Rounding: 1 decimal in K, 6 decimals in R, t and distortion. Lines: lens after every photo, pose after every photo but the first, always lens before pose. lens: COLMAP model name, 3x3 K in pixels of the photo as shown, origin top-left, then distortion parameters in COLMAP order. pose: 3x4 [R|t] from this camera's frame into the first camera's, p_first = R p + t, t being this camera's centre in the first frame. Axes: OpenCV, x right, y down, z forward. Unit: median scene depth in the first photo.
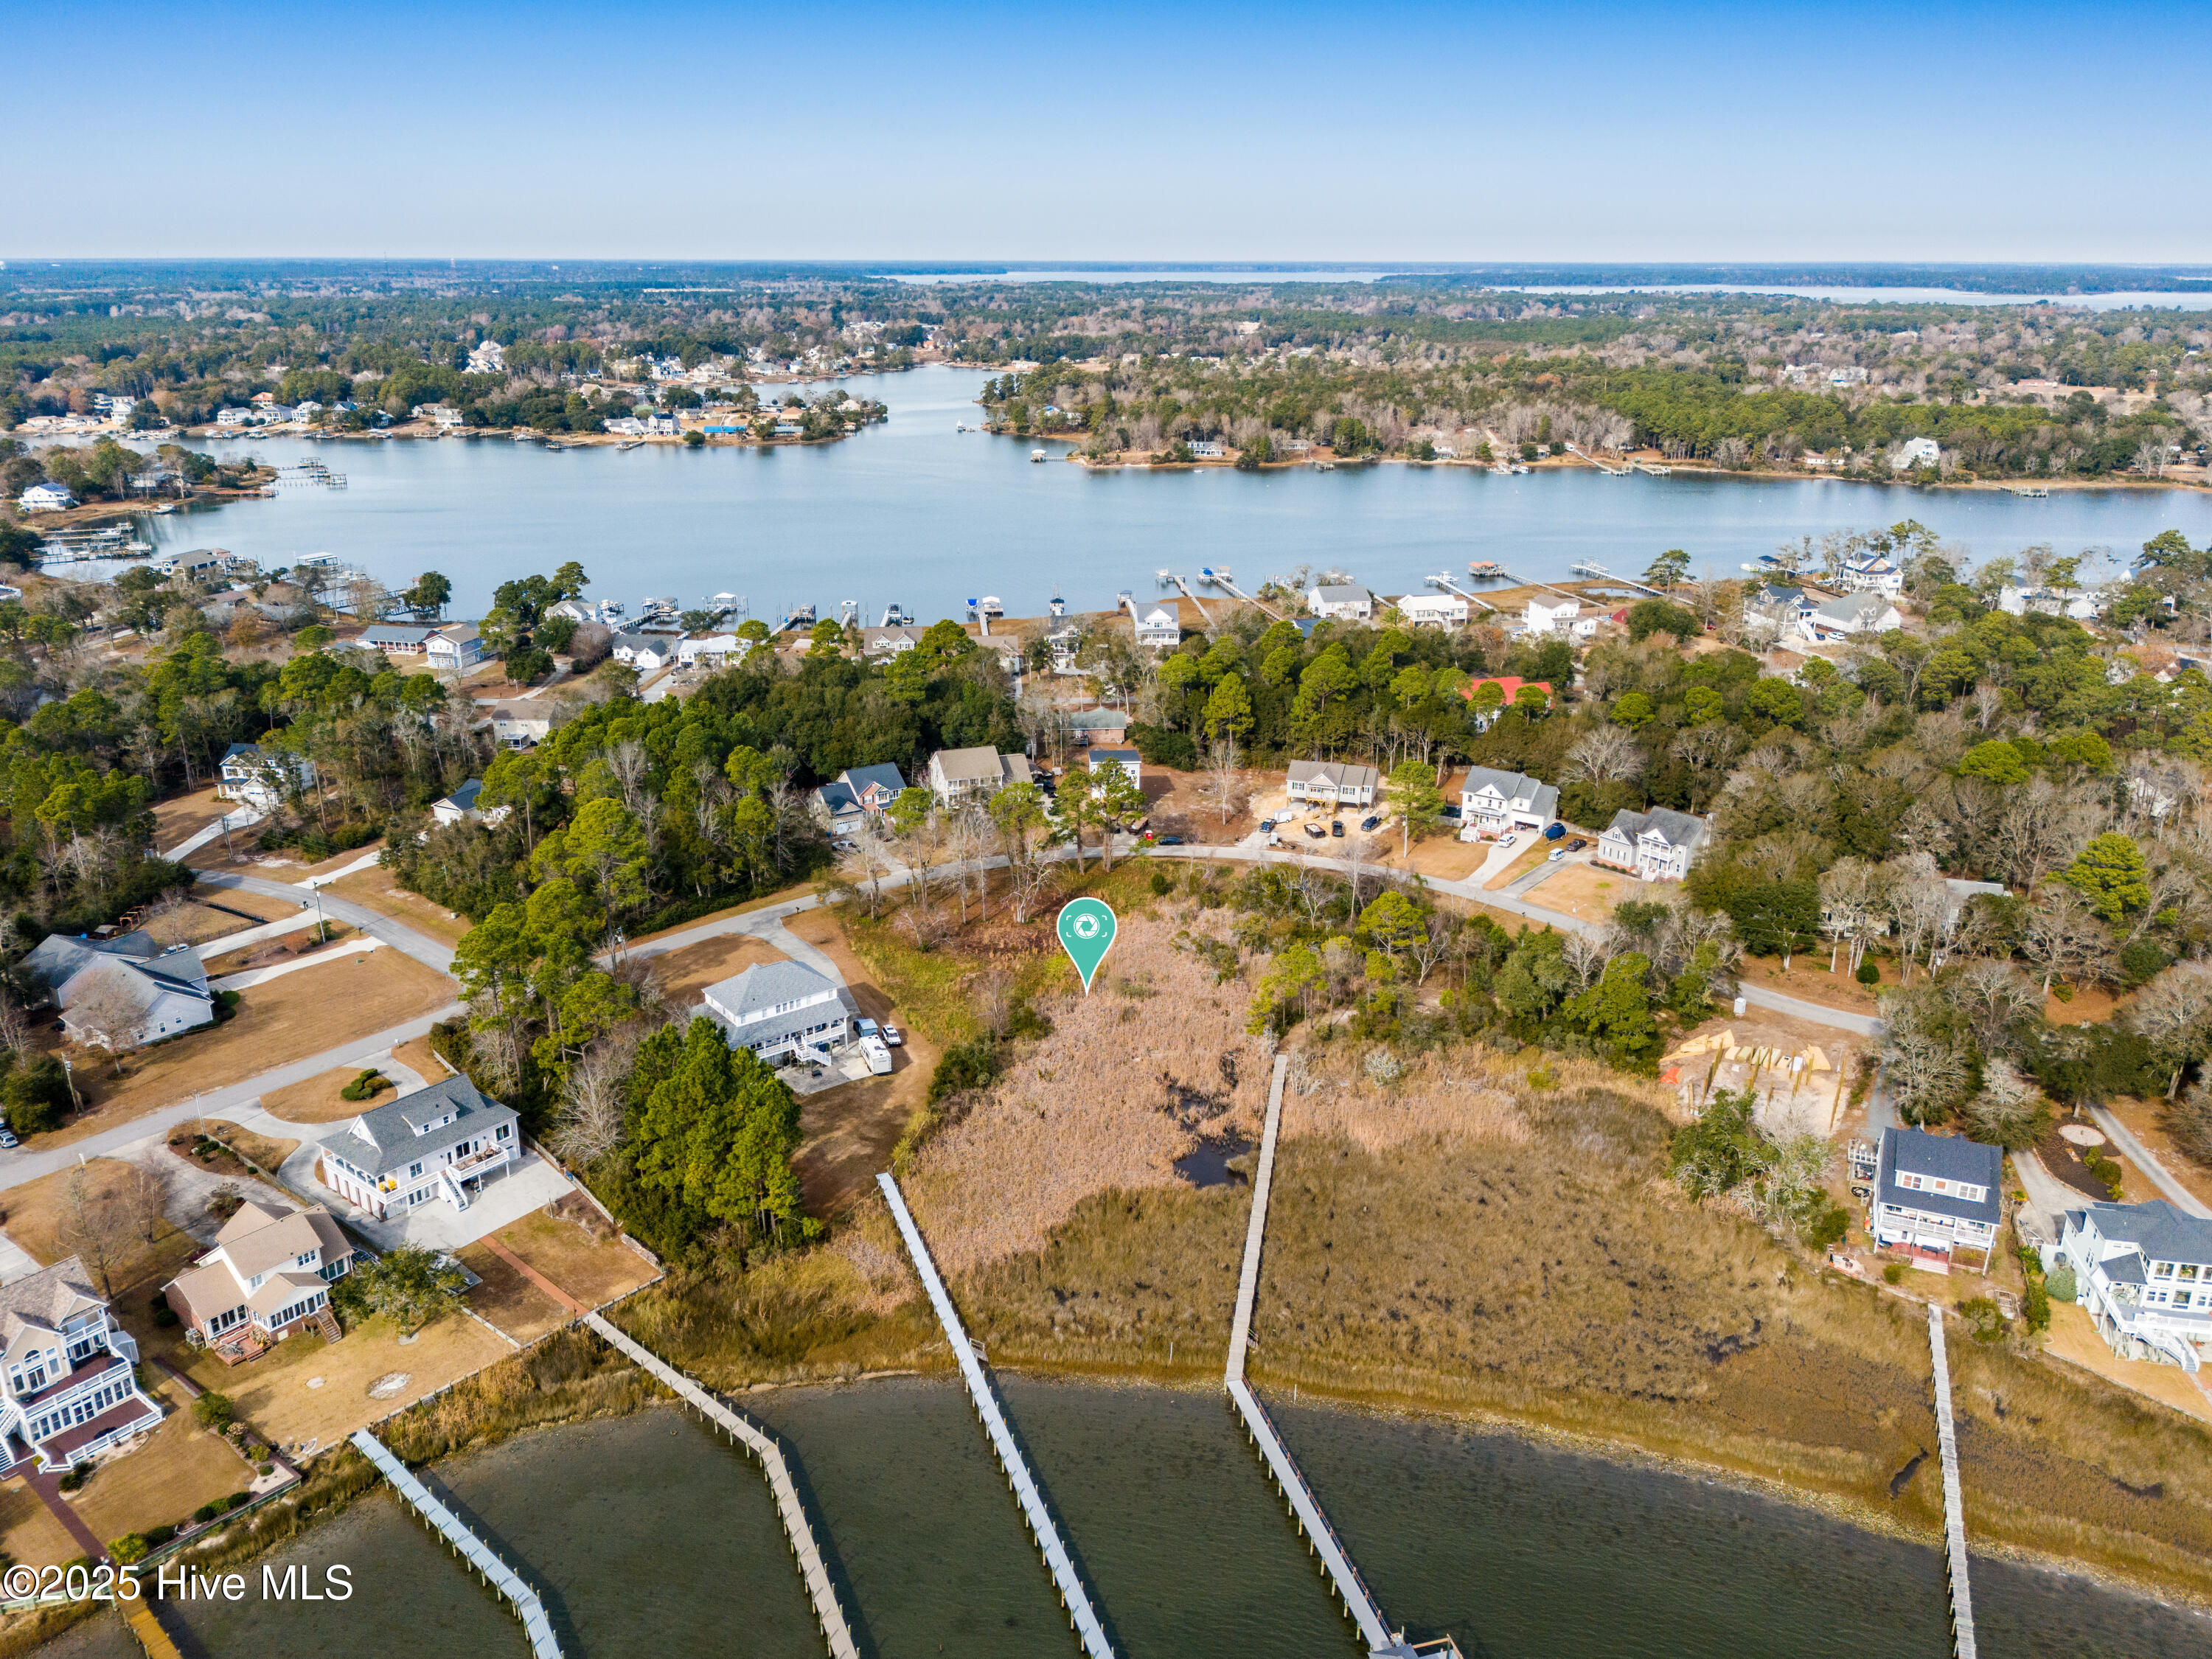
lens RADIAL K [[1639.5, 0, 1106.0], [0, 1639.5, 829.5], [0, 0, 1]] dist [0.053902, -0.072645]
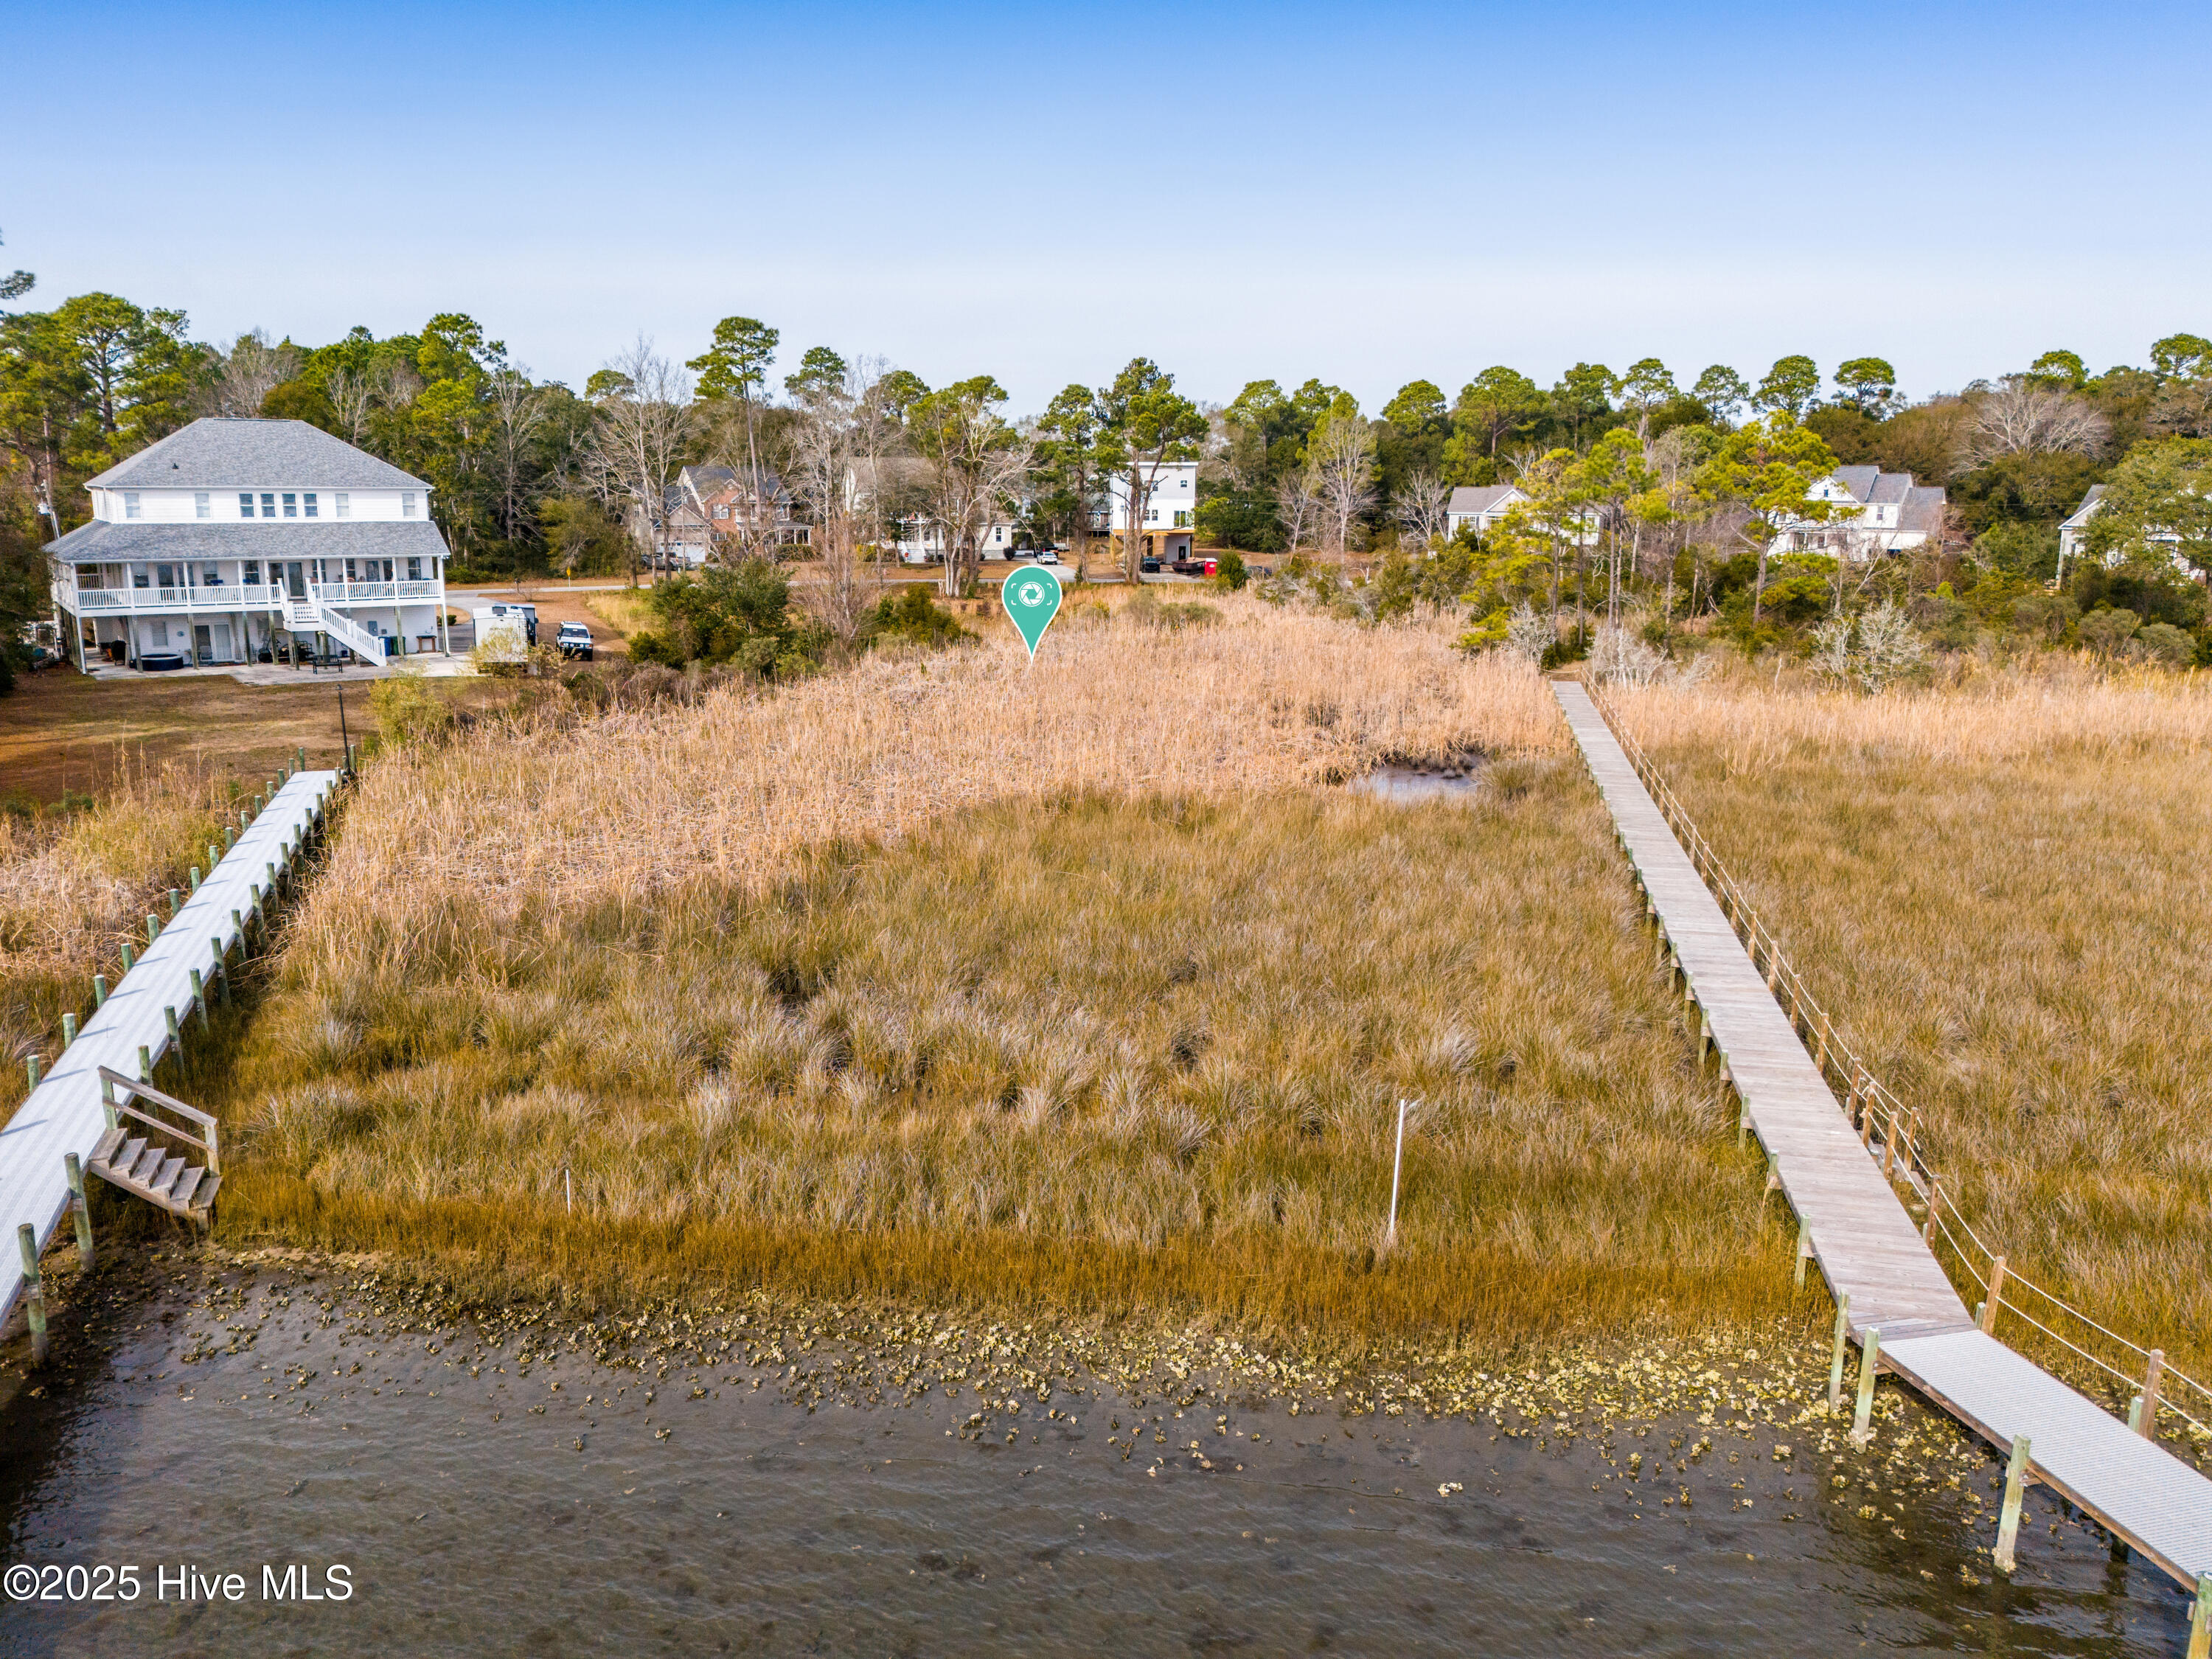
lens RADIAL K [[1639.5, 0, 1106.0], [0, 1639.5, 829.5], [0, 0, 1]] dist [0.053902, -0.072645]
pose [[0.999404, 0.008832, -0.033373, 0.013262], [-0.012750, 0.992802, -0.119090, 0.224261], [0.032081, 0.119444, 0.992322, 0.625114]]
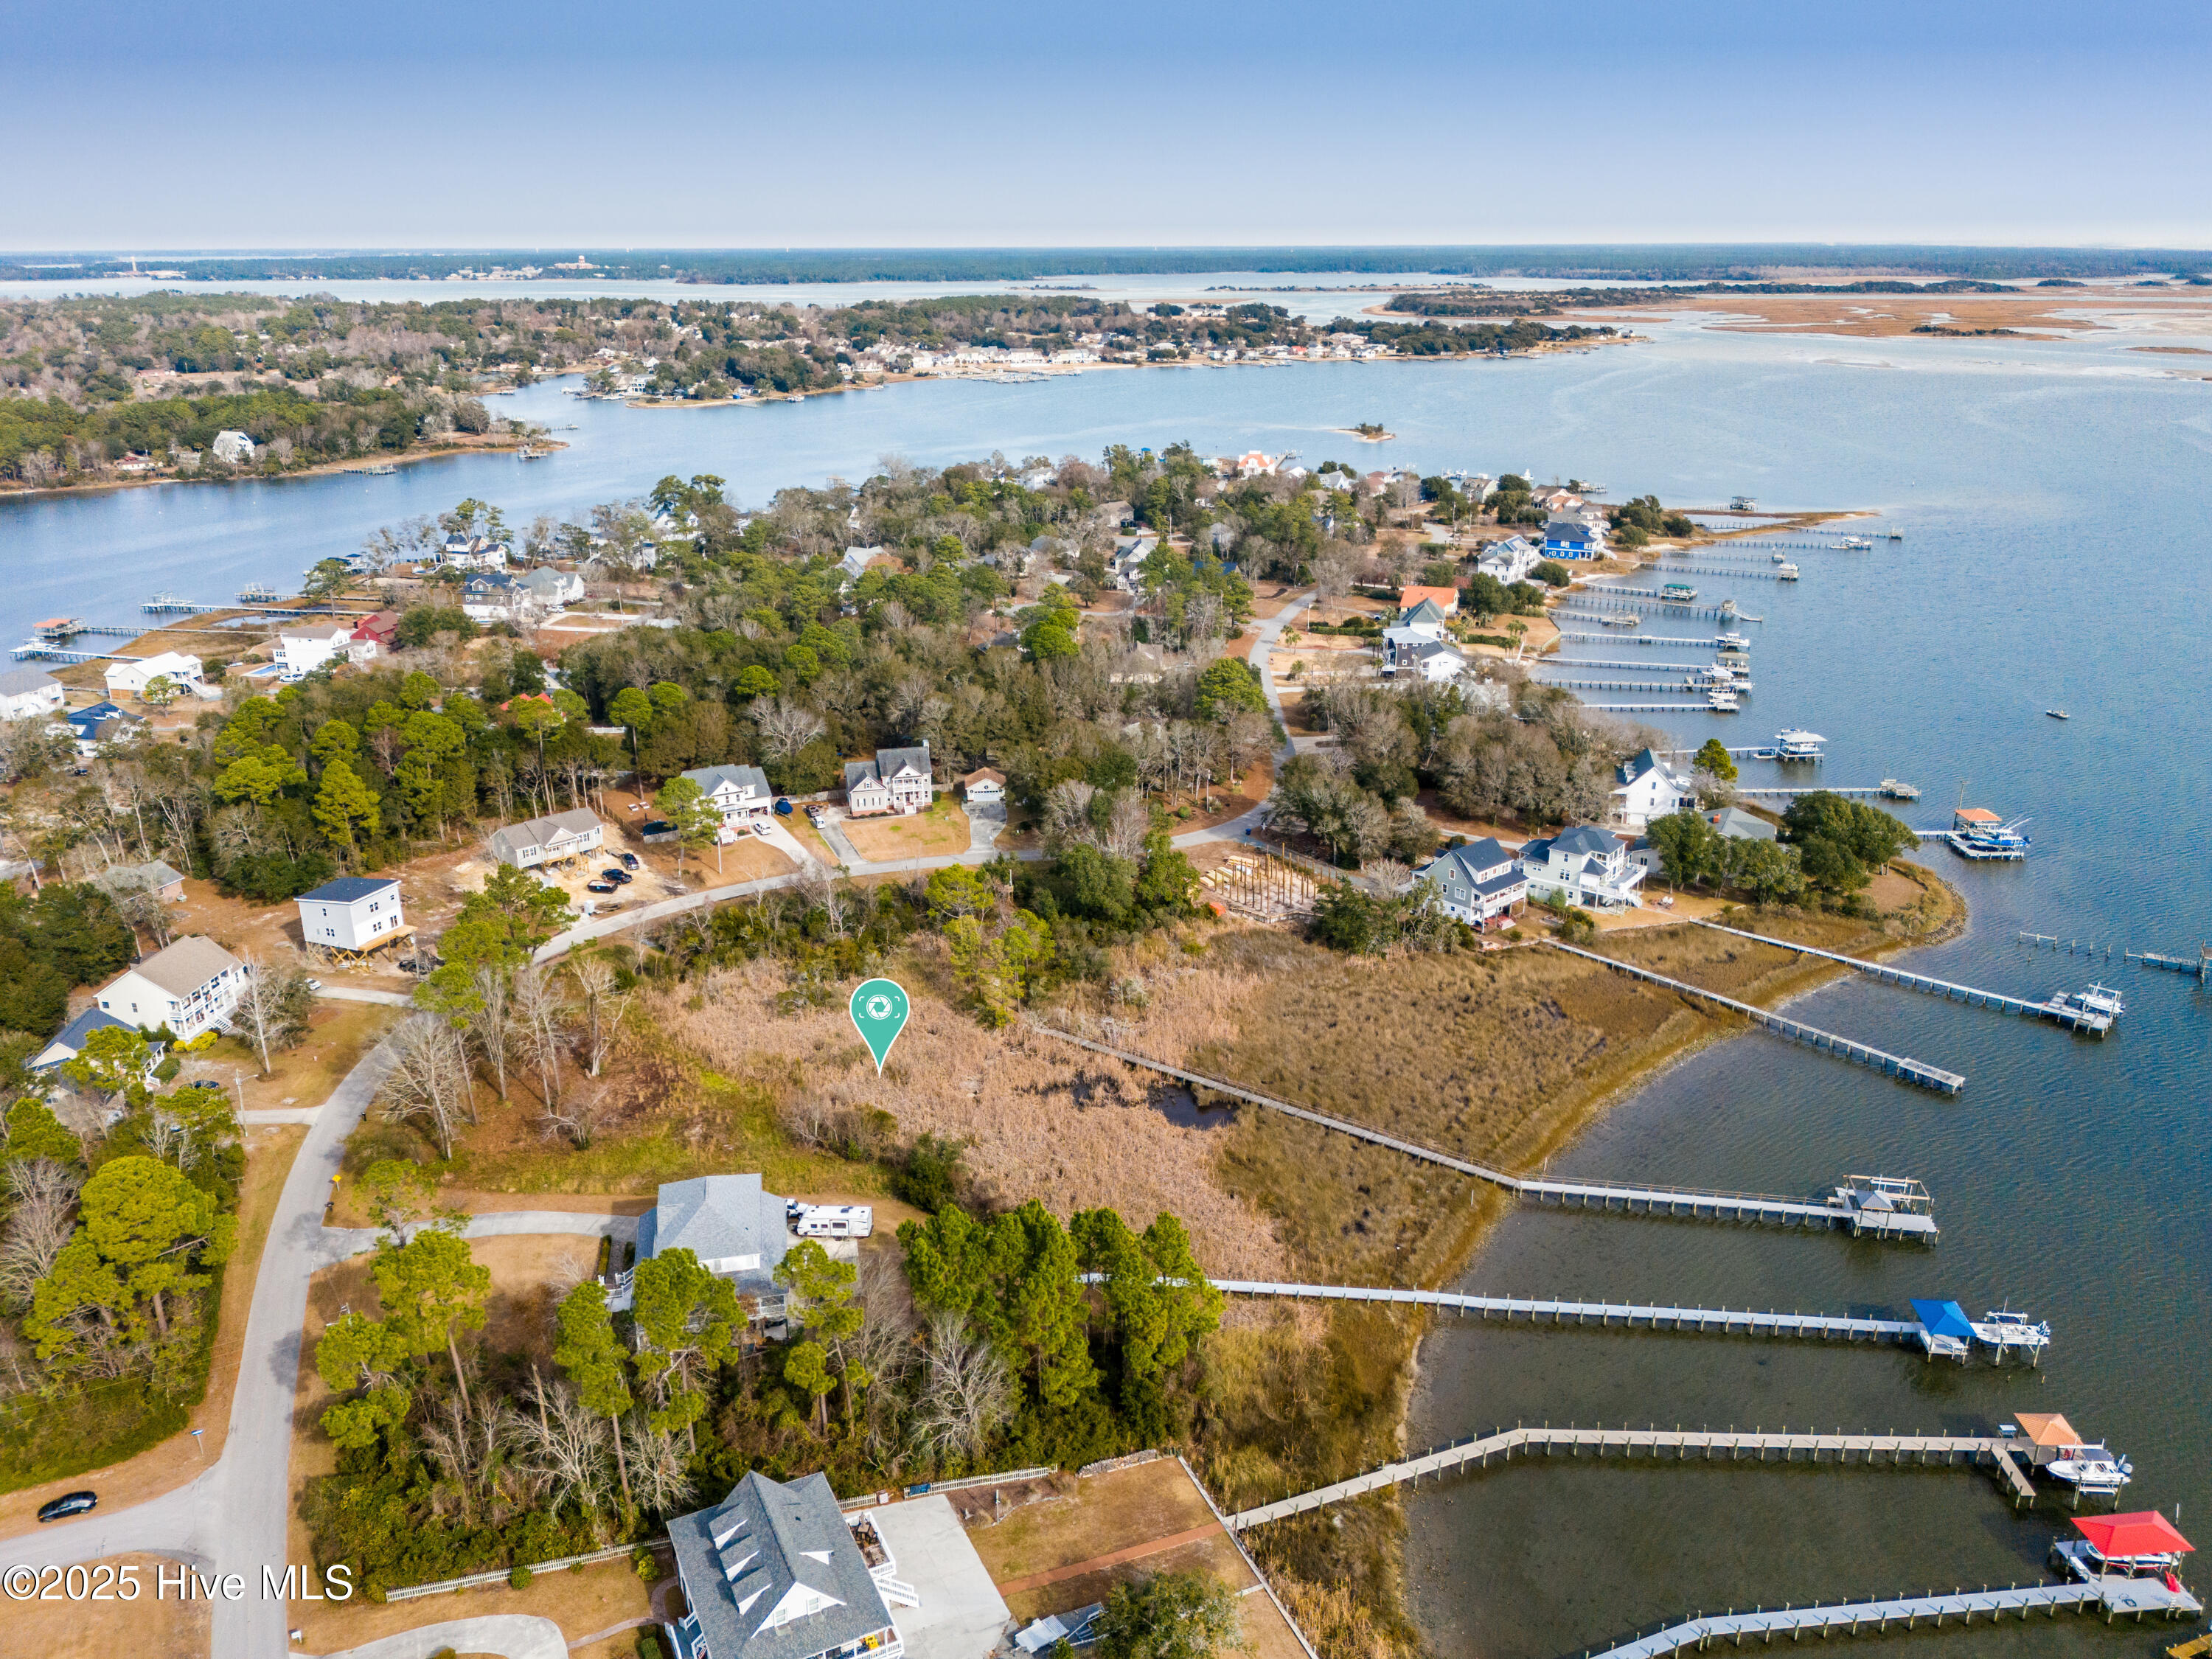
lens RADIAL K [[1639.5, 0, 1106.0], [0, 1639.5, 829.5], [0, 0, 1]] dist [0.053902, -0.072645]
pose [[0.436799, -0.303779, 0.846714, -0.717146], [0.298443, 0.936881, 0.182170, -0.156538], [-0.848610, 0.173124, 0.499889, 0.436393]]
